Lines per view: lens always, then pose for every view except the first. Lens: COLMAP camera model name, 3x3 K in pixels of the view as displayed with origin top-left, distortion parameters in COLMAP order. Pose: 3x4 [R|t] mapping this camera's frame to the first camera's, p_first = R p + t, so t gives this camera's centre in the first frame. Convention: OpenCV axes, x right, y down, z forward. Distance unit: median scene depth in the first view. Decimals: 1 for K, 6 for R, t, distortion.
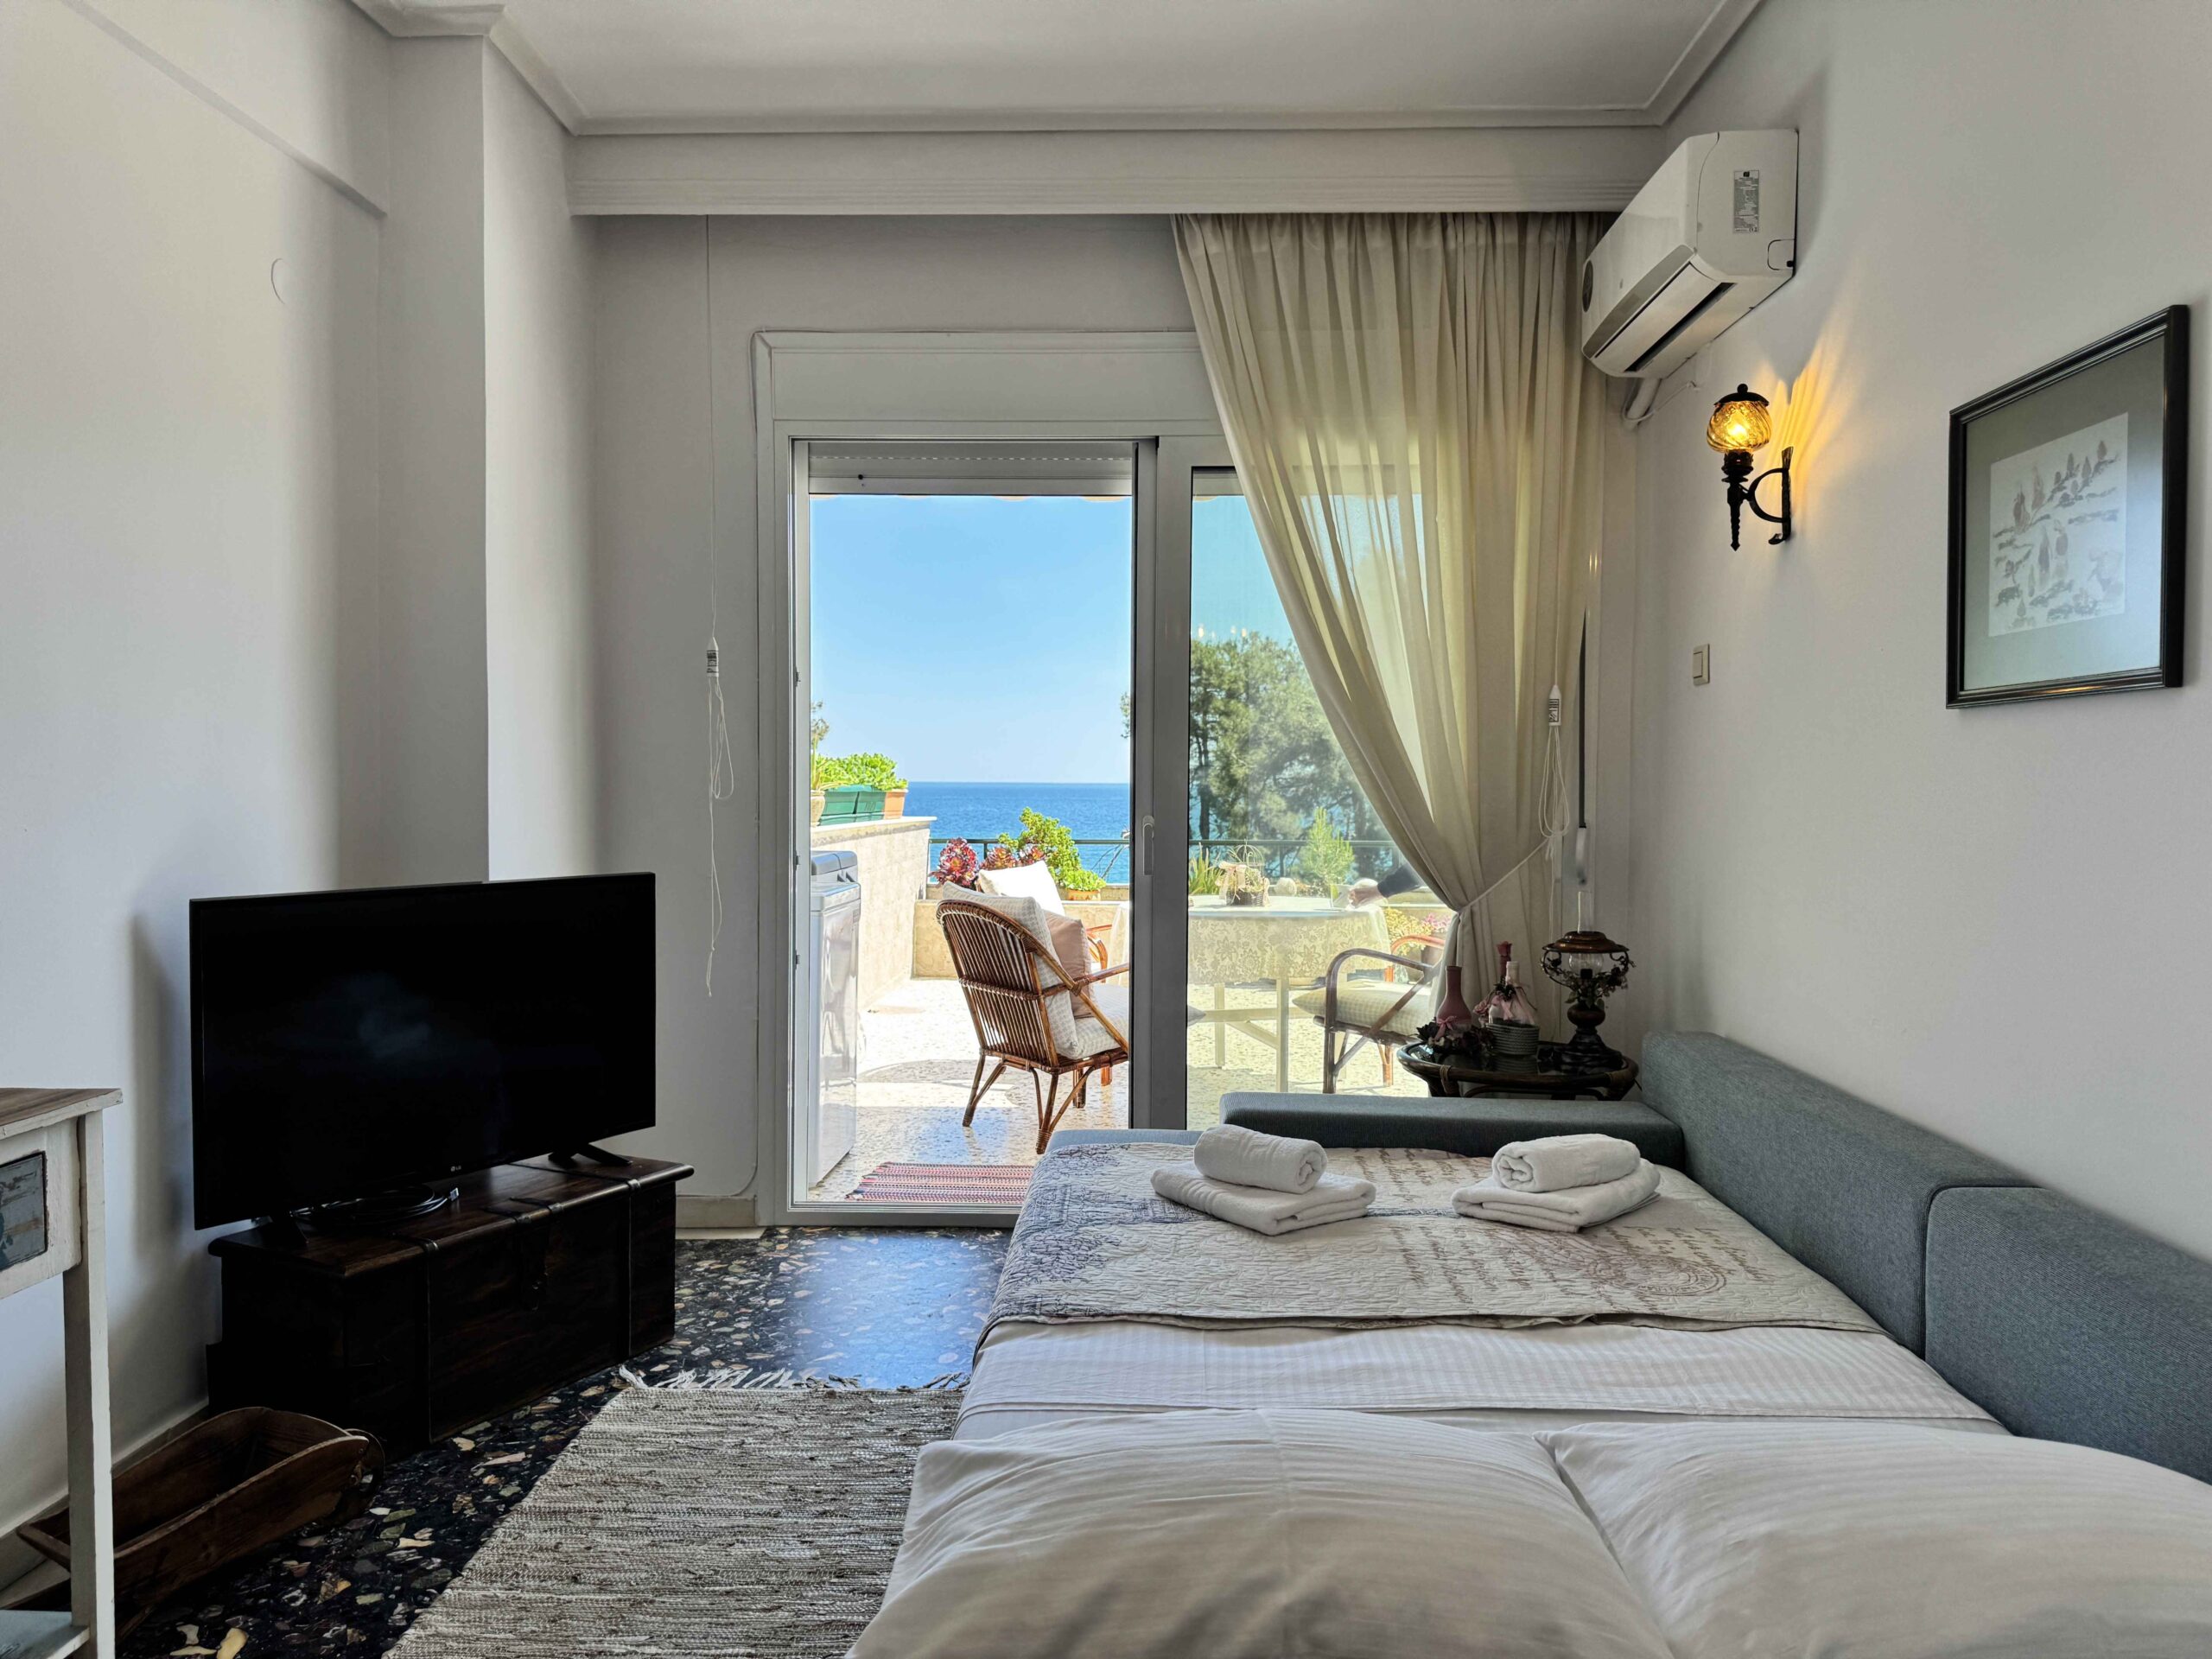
lens RADIAL K [[1557.4, 0, 1111.3], [0, 1557.4, 839.9], [0, 0, 1]] dist [0.039078, -0.062923]
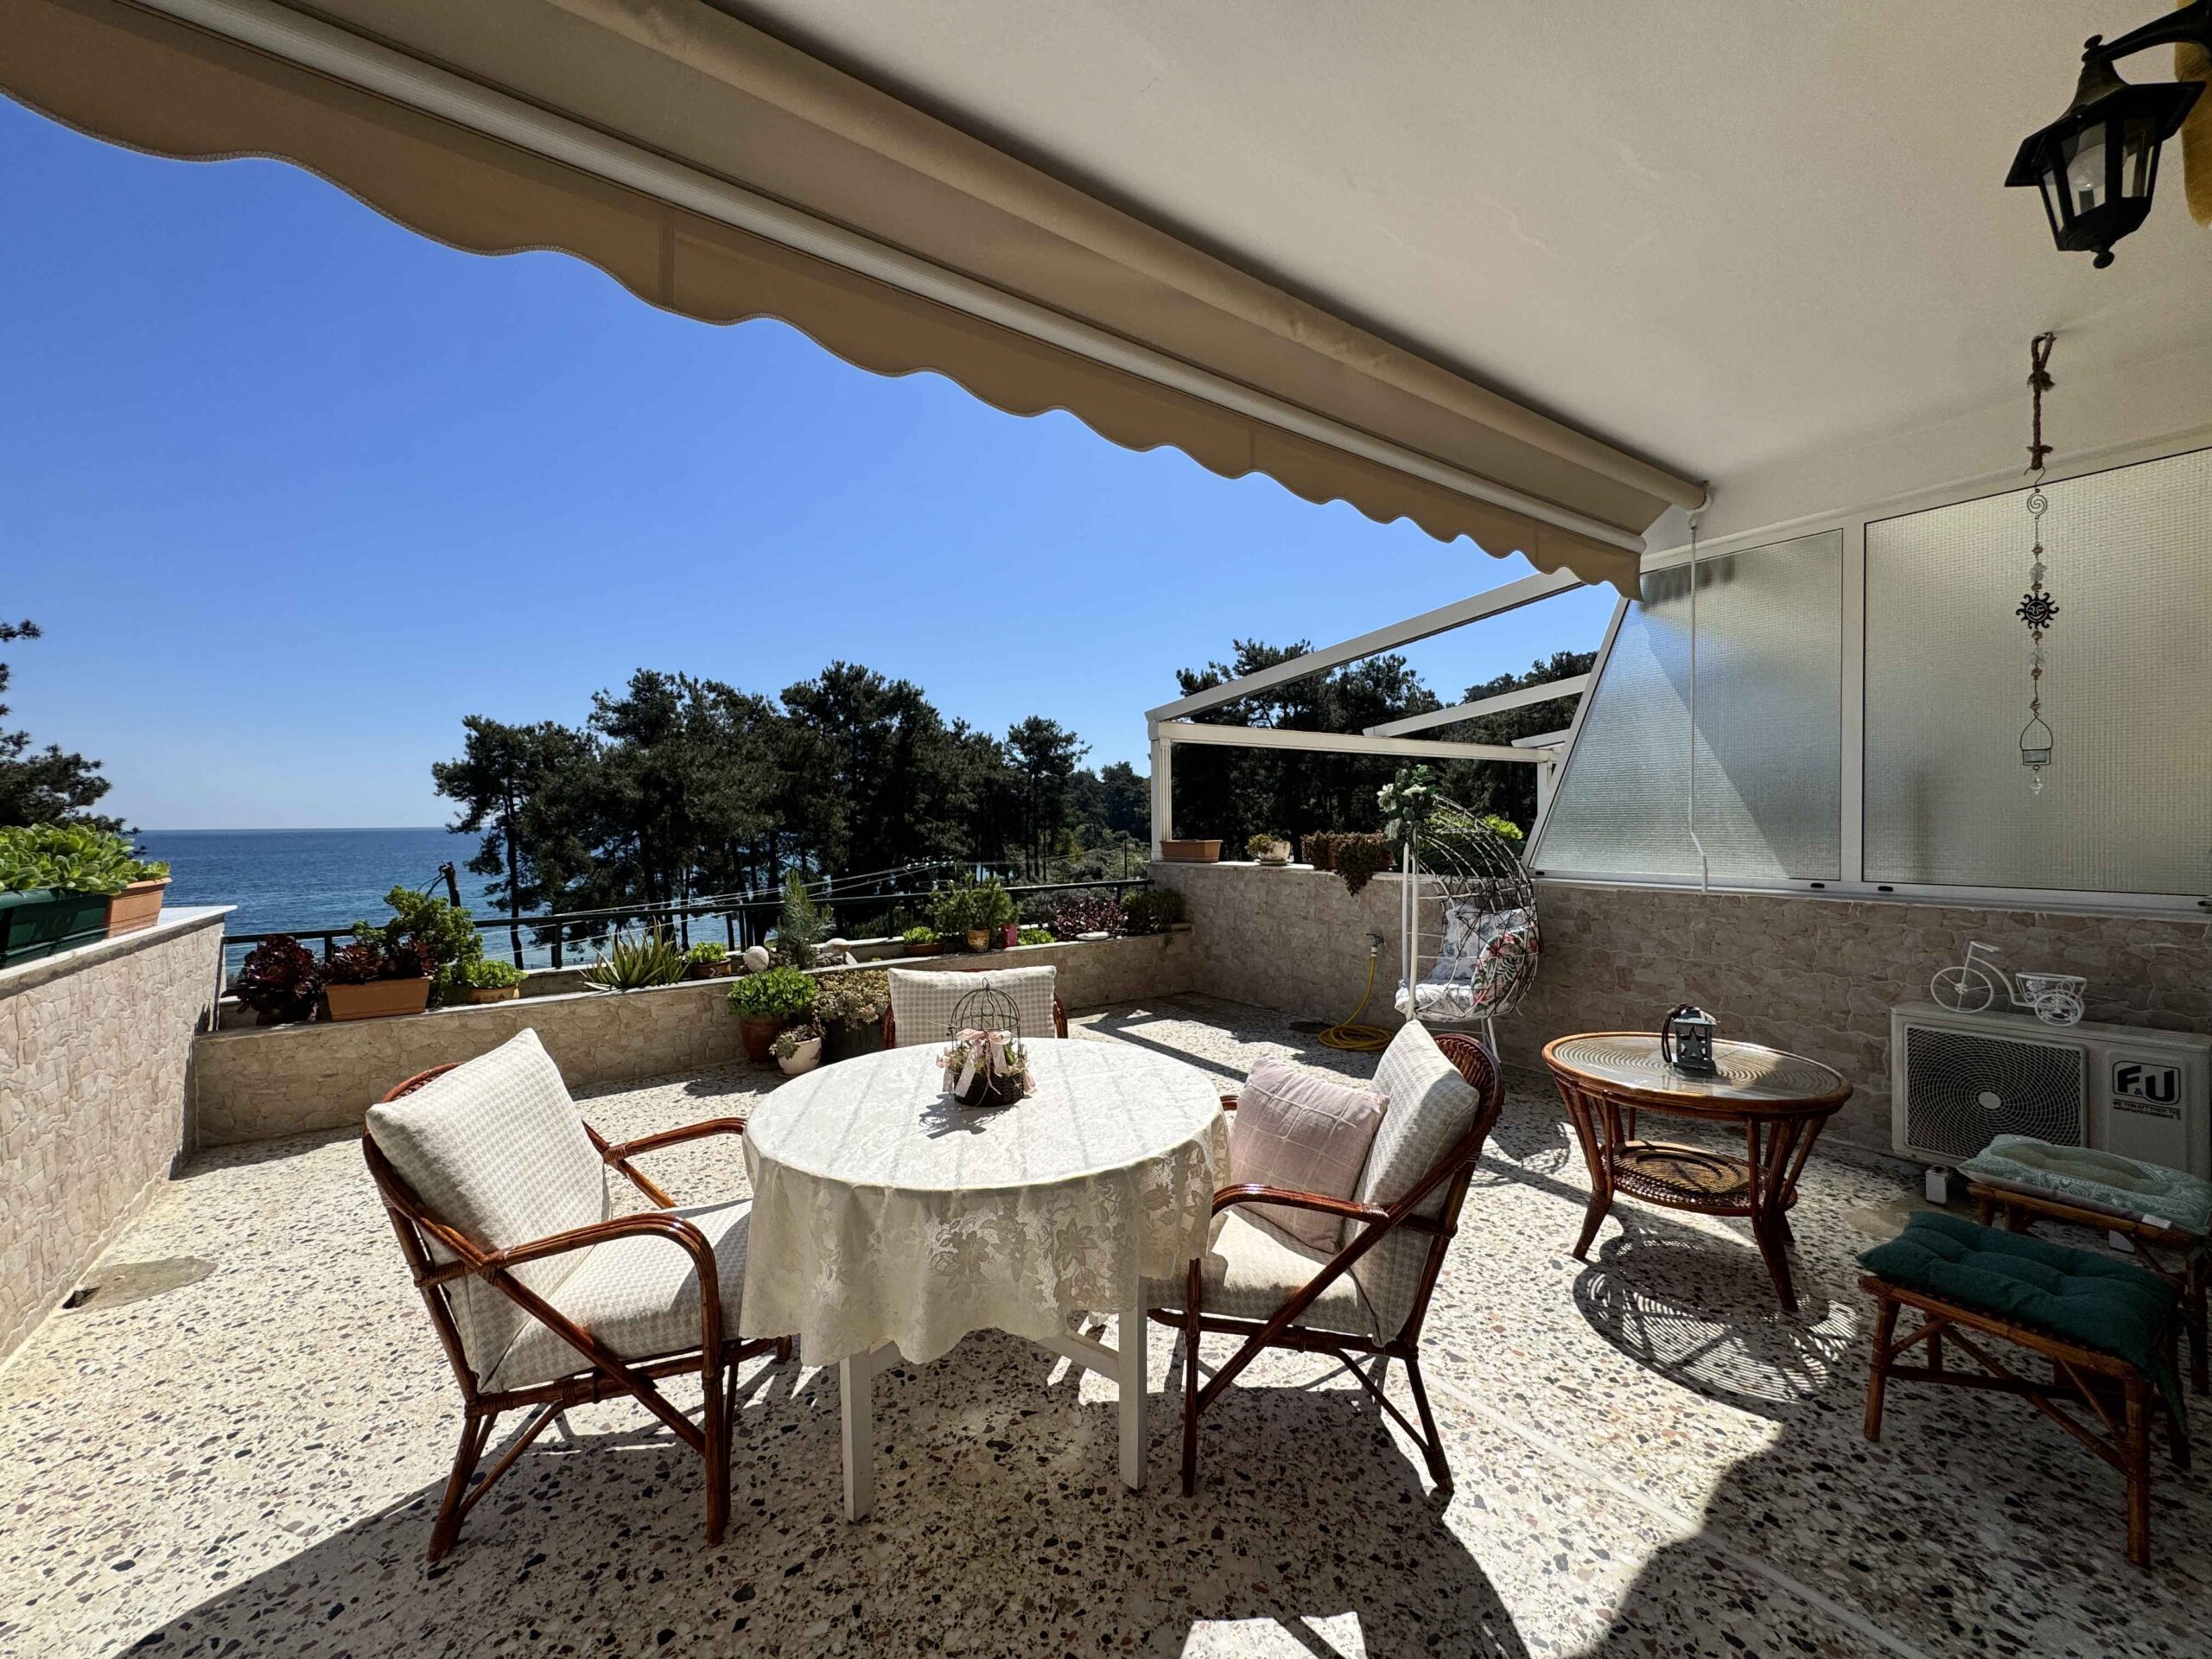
lens RADIAL K [[884.3, 0, 1106.0], [0, 884.3, 829.5], [0, 0, 1]] dist [-0.001012, -0.000342]
pose [[0.789136, -0.018638, 0.613935, -0.045444], [0.035754, 0.999239, -0.015622, -0.029126], [-0.613177, 0.034278, 0.789202, 0.431155]]
